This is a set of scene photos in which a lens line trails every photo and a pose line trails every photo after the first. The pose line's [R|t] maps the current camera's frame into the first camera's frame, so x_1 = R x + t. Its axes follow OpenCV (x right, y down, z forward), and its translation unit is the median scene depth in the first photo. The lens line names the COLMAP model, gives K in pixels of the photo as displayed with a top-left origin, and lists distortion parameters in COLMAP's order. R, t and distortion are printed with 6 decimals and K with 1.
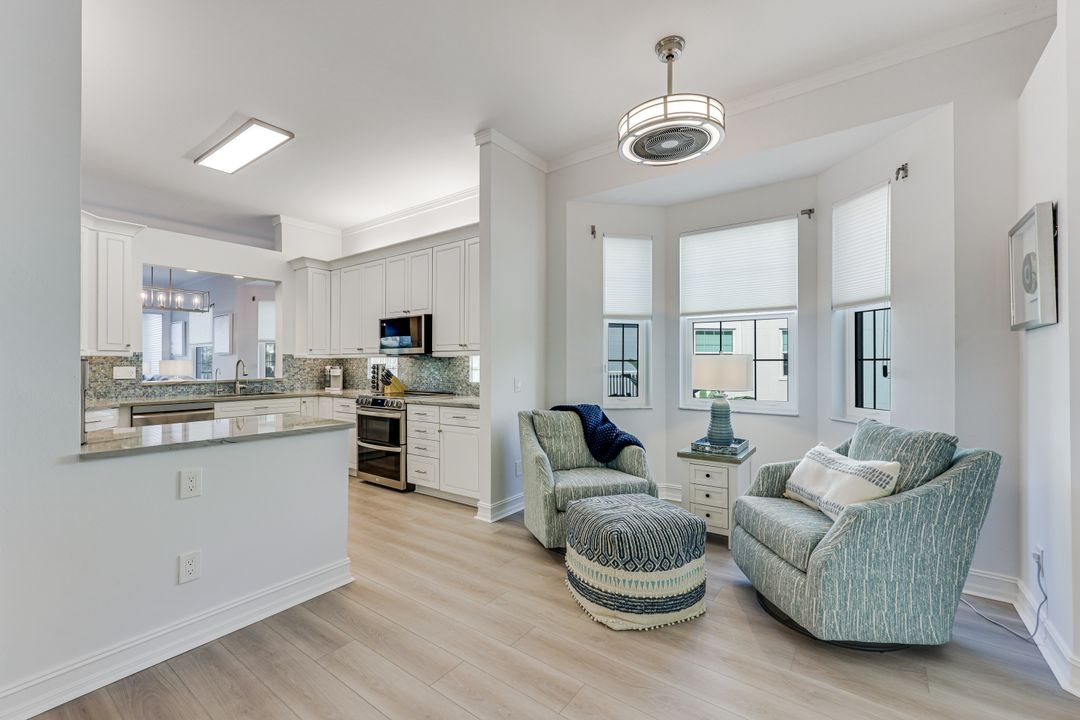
lens RADIAL K [[482.6, 0, 537.4], [0, 482.6, 361.4], [0, 0, 1]] dist [0.006011, 0.000182]
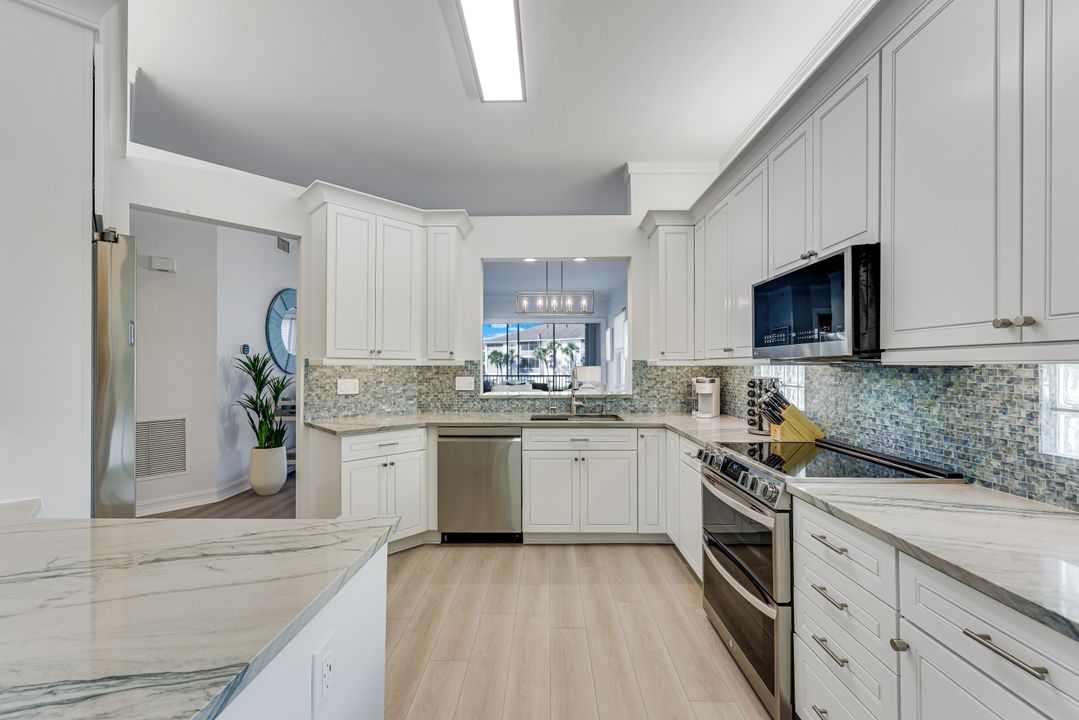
lens RADIAL K [[434.4, 0, 551.2], [0, 434.4, 362.1], [0, 0, 1]] dist [0.001966, -0.001025]
pose [[0.600318, -0.005713, -0.799741, -0.103558], [0.004550, 0.999983, -0.003728, -0.011364], [0.799748, -0.001401, 0.600334, 0.584564]]
